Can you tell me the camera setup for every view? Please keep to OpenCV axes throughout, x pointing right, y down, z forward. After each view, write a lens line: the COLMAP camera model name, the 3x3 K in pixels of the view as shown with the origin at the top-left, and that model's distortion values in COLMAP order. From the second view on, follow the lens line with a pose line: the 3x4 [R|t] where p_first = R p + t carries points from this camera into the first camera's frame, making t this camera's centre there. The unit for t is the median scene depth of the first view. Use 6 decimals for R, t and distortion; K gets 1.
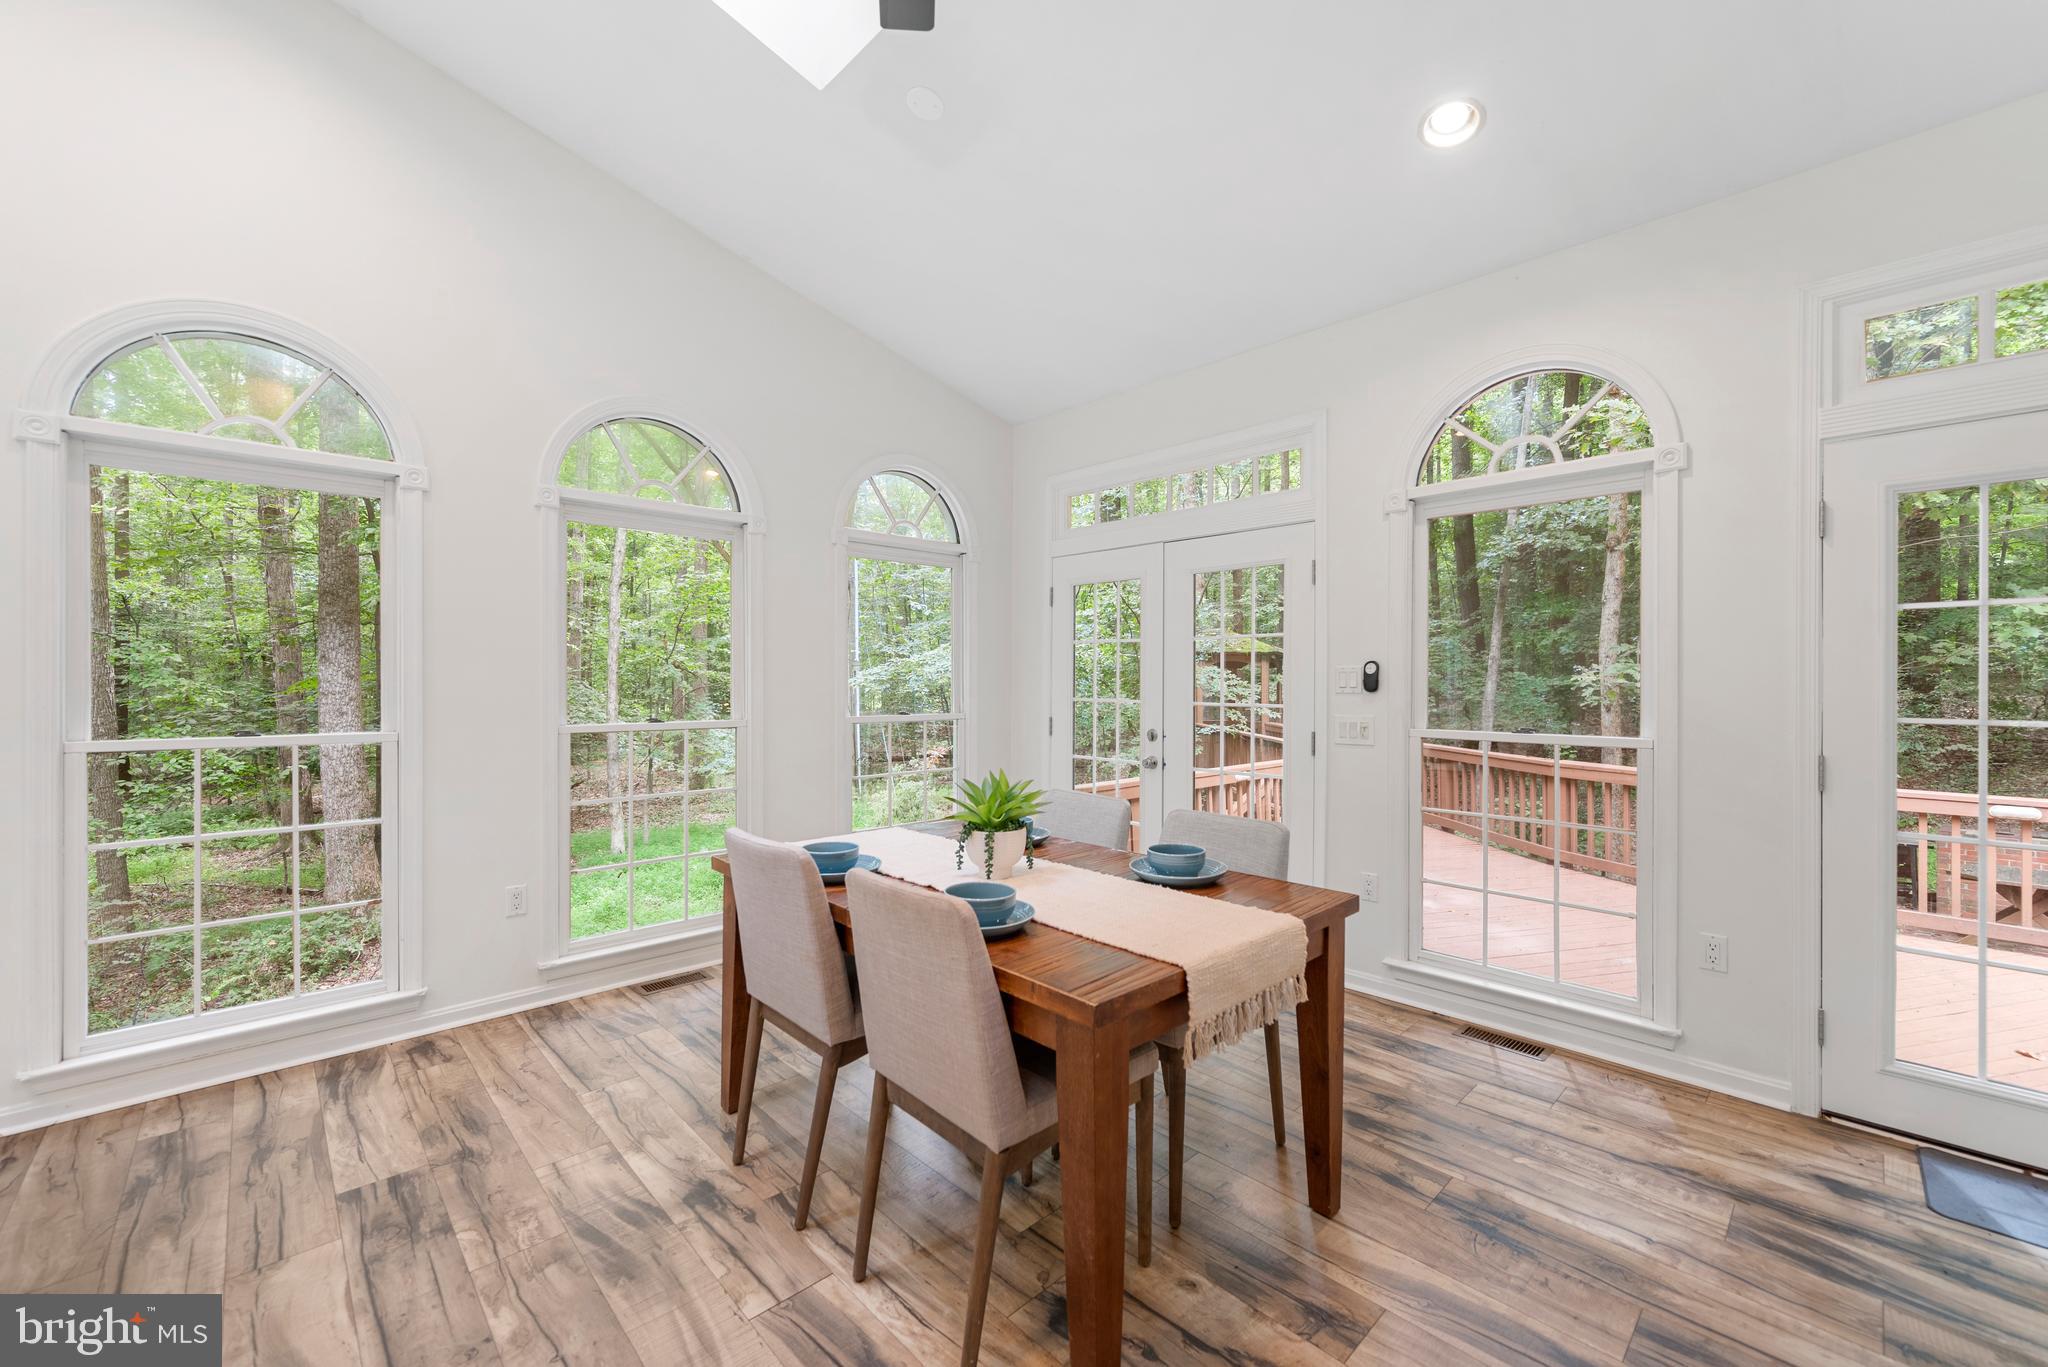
lens RADIAL K [[813.8, 0, 1015.1], [0, 813.8, 678.1], [0, 0, 1]] dist [-0.002922, 0.000886]
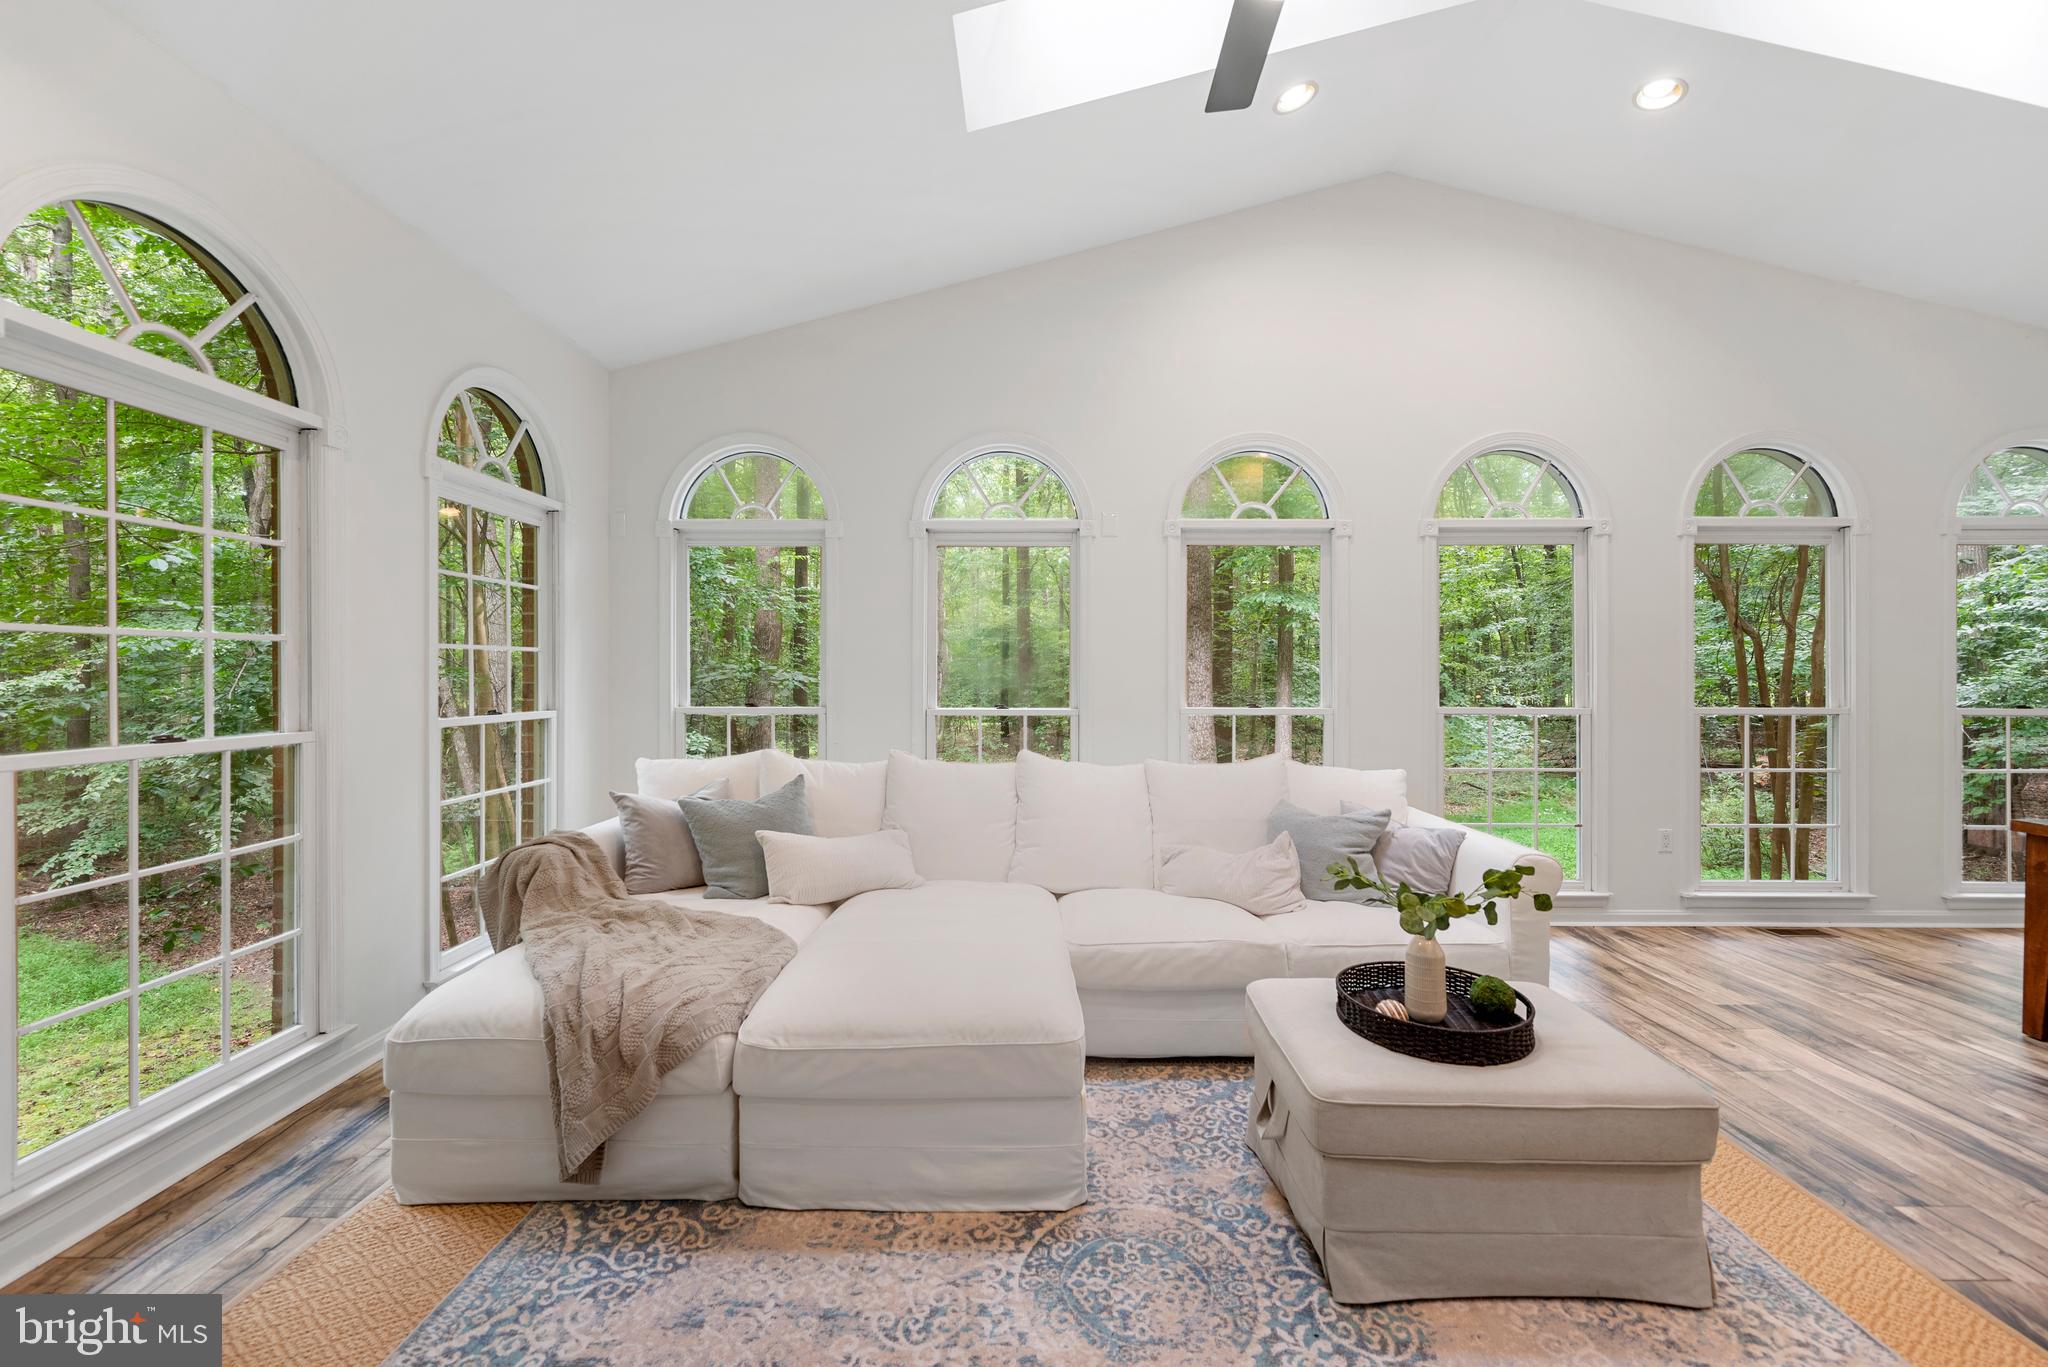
lens RADIAL K [[813.8, 0, 1021.7], [0, 813.8, 672.9], [0, 0, 1]] dist [-0.002922, 0.000886]
pose [[0.724022, -0.000533, -0.689777, -0.686379], [0.003162, 0.999992, 0.002546, -0.004709], [0.689770, -0.004024, 0.724018, -0.978669]]
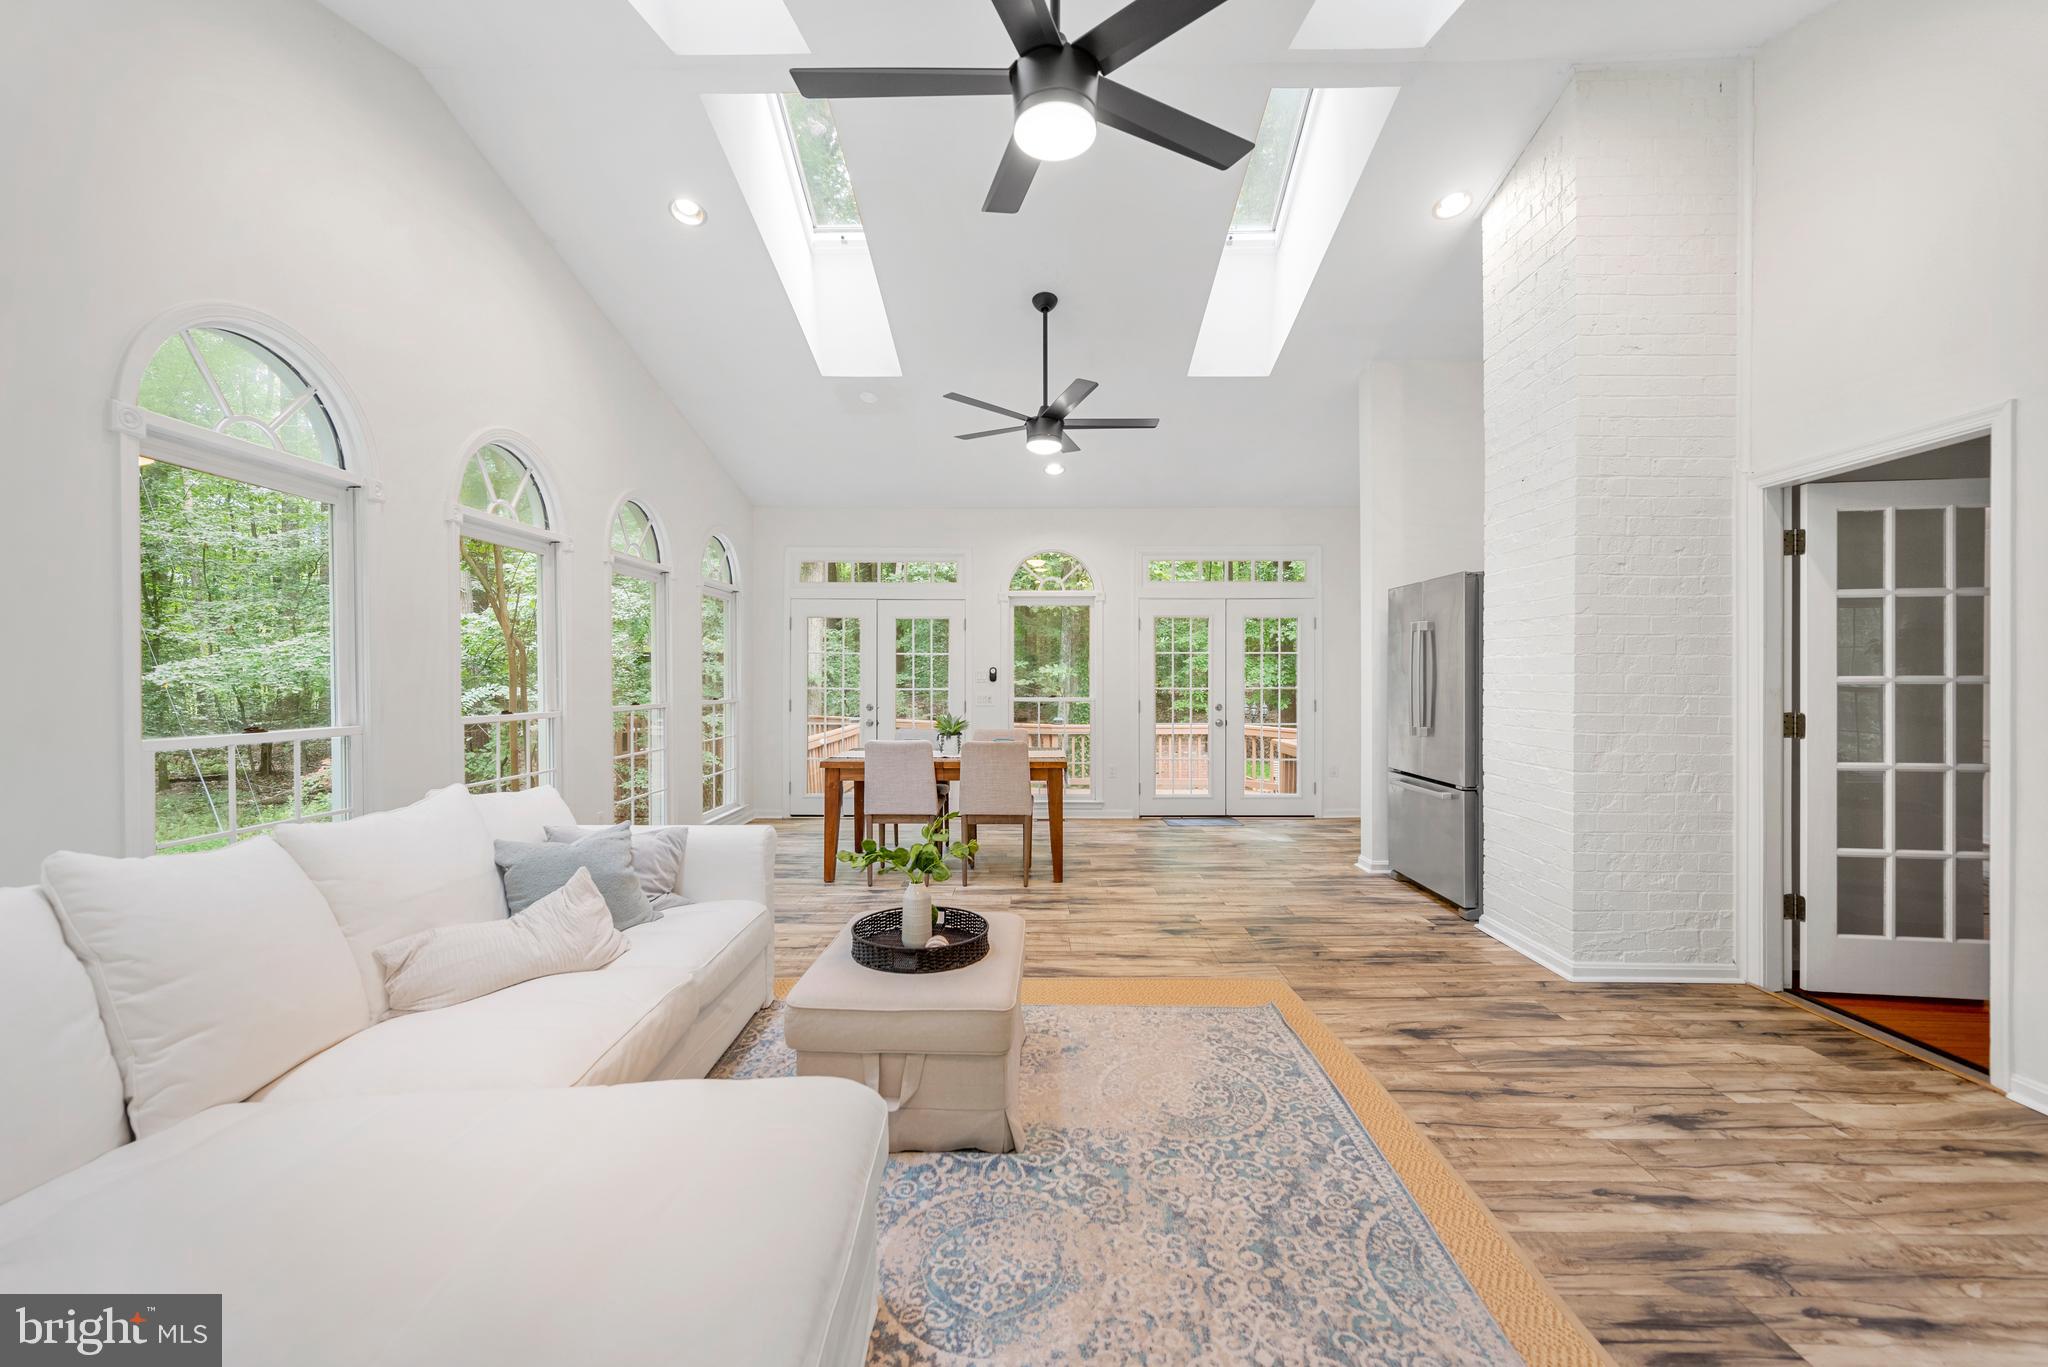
lens RADIAL K [[813.8, 0, 1014.9], [0, 813.8, 684.3], [0, 0, 1]] dist [-0.002922, 0.000886]
pose [[0.698888, -0.008426, 0.715181, -1.719448], [-0.001456, 0.999912, 0.013203, -0.008159], [-0.715229, -0.010269, 0.698814, -0.920845]]
